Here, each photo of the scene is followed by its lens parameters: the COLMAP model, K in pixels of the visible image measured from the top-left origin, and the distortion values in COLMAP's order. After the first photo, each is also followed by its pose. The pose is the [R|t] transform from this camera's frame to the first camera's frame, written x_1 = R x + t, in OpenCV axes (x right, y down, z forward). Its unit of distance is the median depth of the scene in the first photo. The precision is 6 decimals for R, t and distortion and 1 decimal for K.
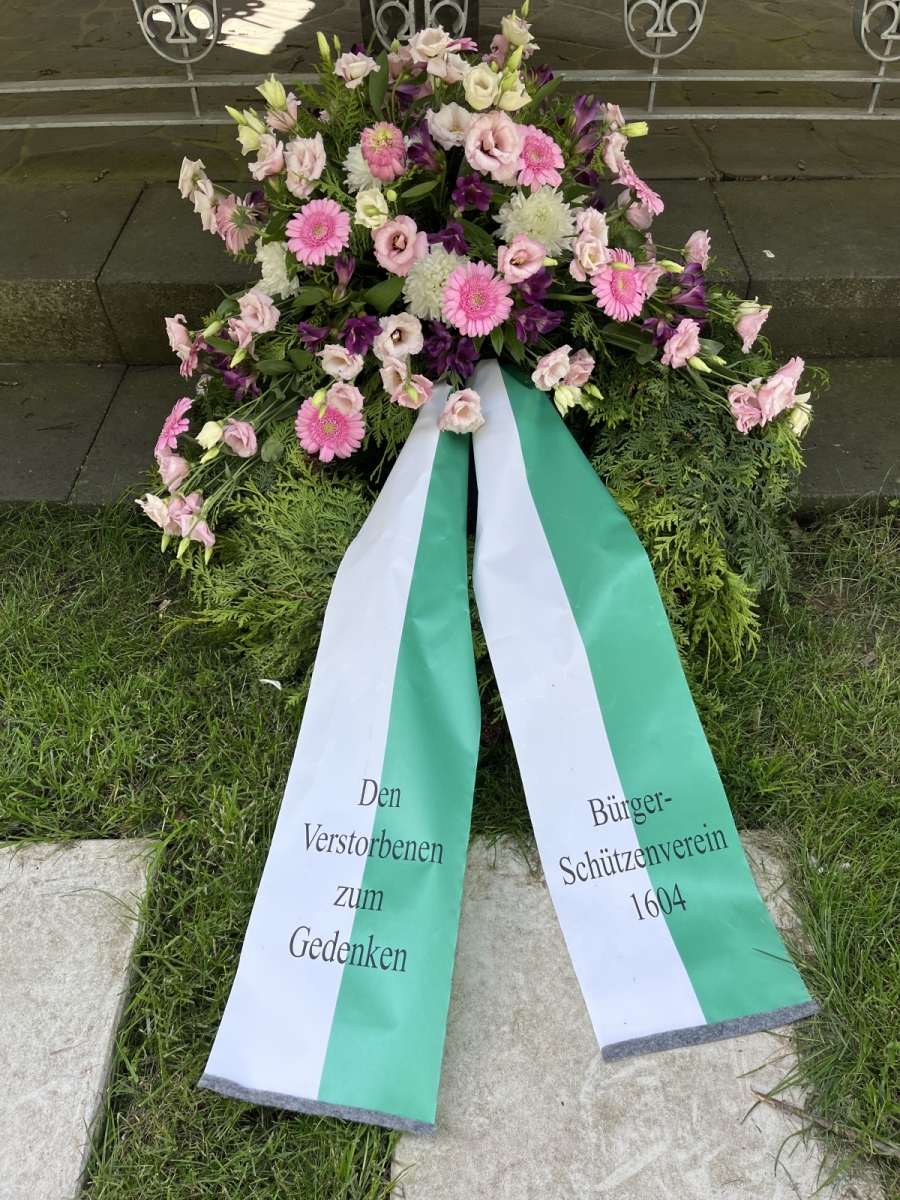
lens RADIAL K [[908.9, 0, 455.9], [0, 908.9, 598.5], [0, 0, 1]] dist [0.065653, -0.096828]
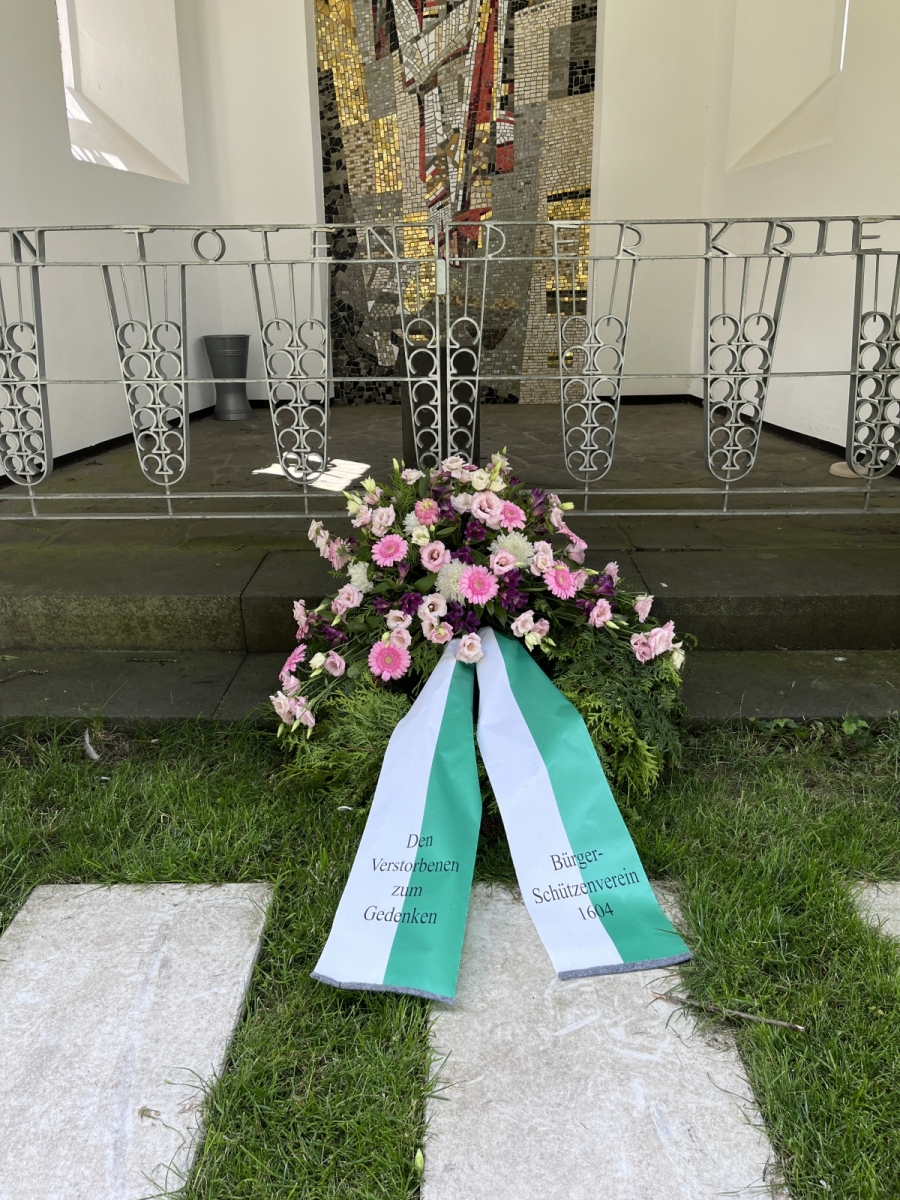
lens RADIAL K [[908.9, 0, 442.0], [0, 908.9, 591.4], [0, 0, 1]] dist [0.065653, -0.096828]
pose [[0.999756, 0.004570, -0.021632, -0.008926], [-0.013732, 0.895153, -0.445548, 0.459003], [0.017327, 0.445736, 0.894997, -0.549497]]
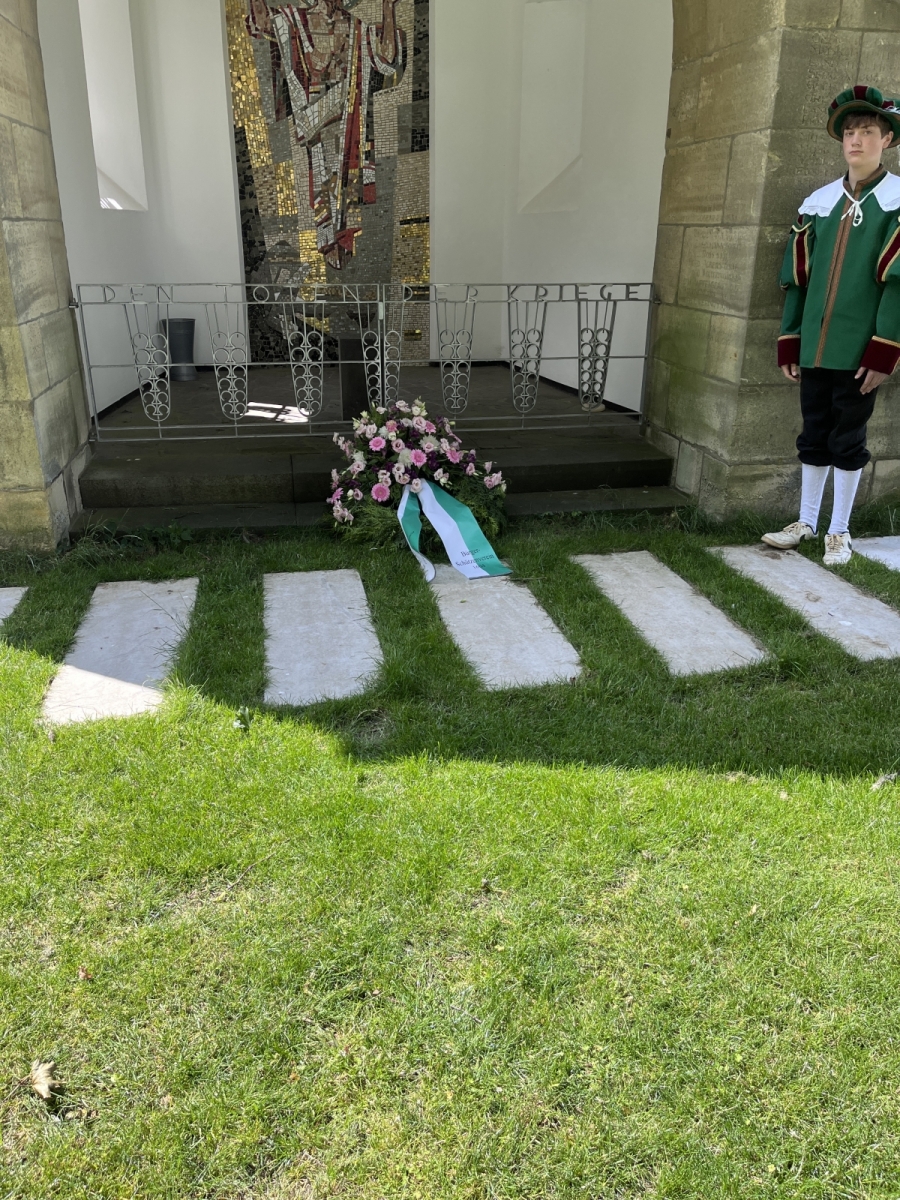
lens RADIAL K [[908.9, 0, 439.0], [0, 908.9, 596.9], [0, 0, 1]] dist [0.065653, -0.096828]
pose [[0.984868, -0.050797, 0.165692, -0.575469], [0.112047, 0.916015, -0.385177, 1.764827], [-0.132210, 0.397914, 0.907846, -2.366544]]
